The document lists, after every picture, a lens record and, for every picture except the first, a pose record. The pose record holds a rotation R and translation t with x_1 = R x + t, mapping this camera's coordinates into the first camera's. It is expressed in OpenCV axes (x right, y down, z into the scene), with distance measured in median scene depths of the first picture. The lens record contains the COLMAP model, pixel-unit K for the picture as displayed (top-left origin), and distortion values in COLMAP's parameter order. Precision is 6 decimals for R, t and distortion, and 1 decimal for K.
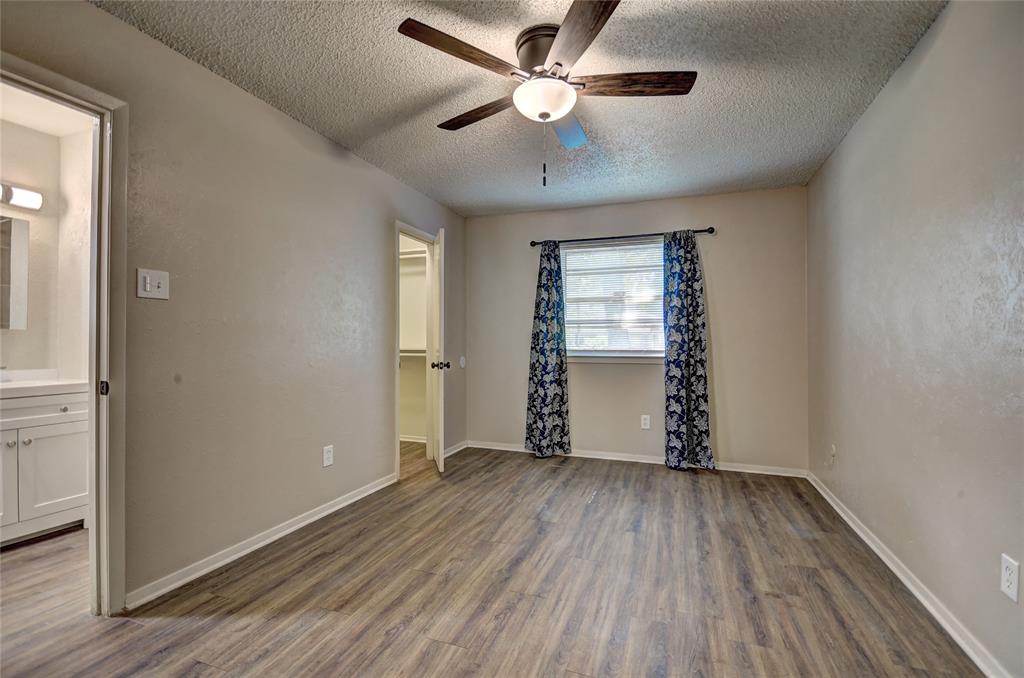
lens RADIAL K [[446.0, 0, 519.6], [0, 446.0, 337.9], [0, 0, 1]] dist [0.002368, -0.007539]
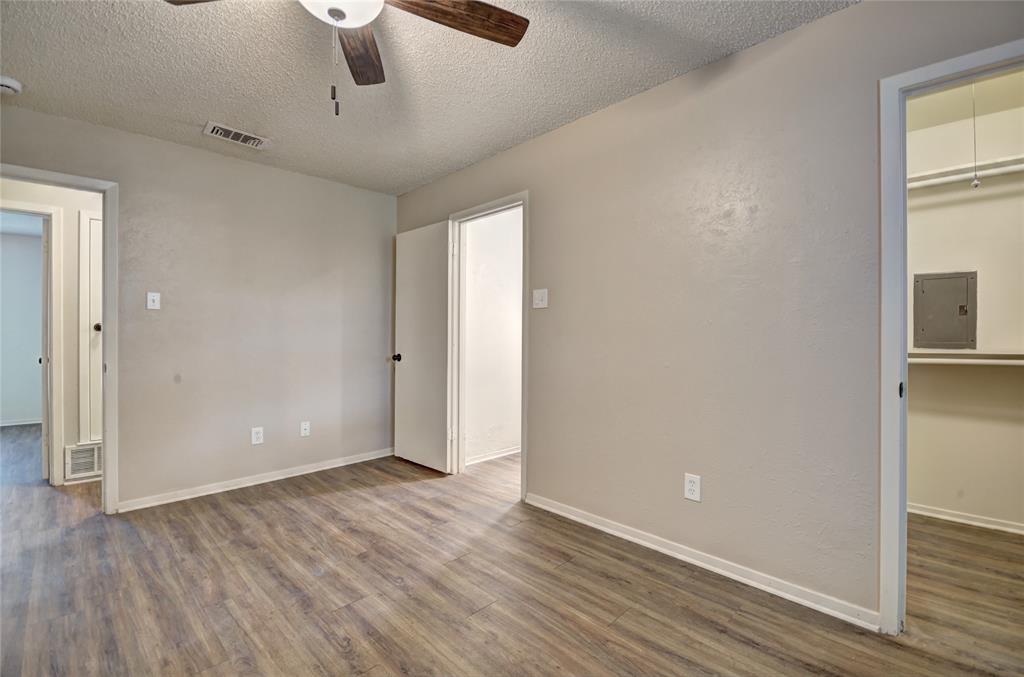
lens RADIAL K [[446.2, 0, 519.4], [0, 446.2, 338.1], [0, 0, 1]] dist [0.023409, -0.019577]
pose [[-0.423781, 0.000773, -0.905764, 0.509975], [0.006085, 0.999979, -0.001993, 0.012588], [0.905744, -0.006356, -0.423777, 1.385746]]
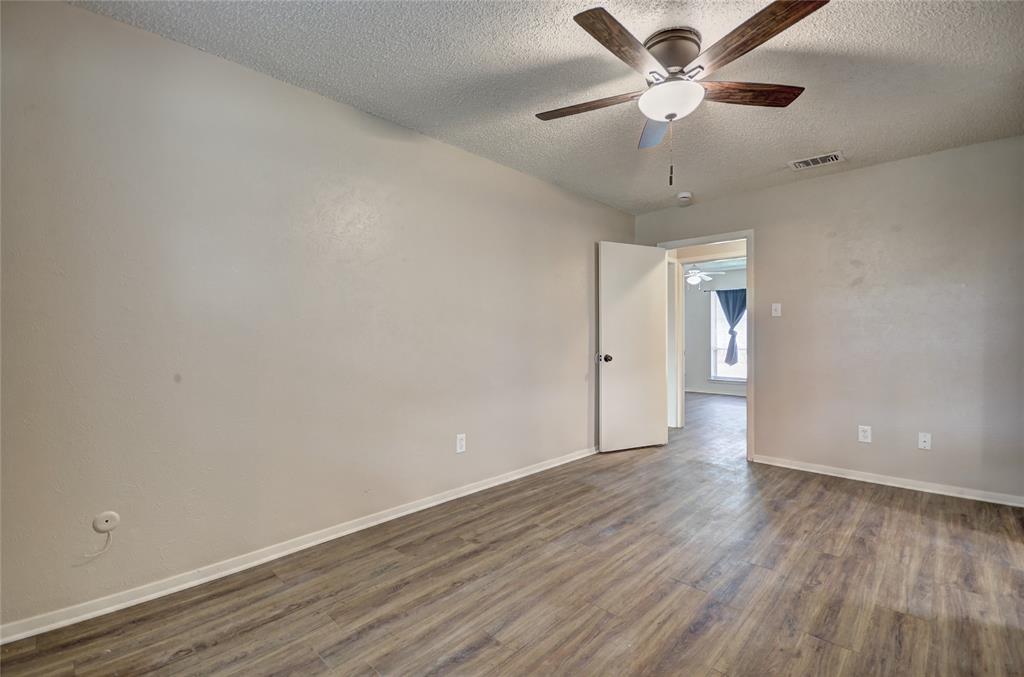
lens RADIAL K [[446.2, 0, 519.4], [0, 446.2, 338.1], [0, 0, 1]] dist [0.023409, -0.019577]
pose [[-0.912549, -0.002471, 0.408961, -0.042962], [-0.005060, 0.999973, -0.005247, 0.017178], [-0.408937, -0.006858, -0.912537, 1.851208]]
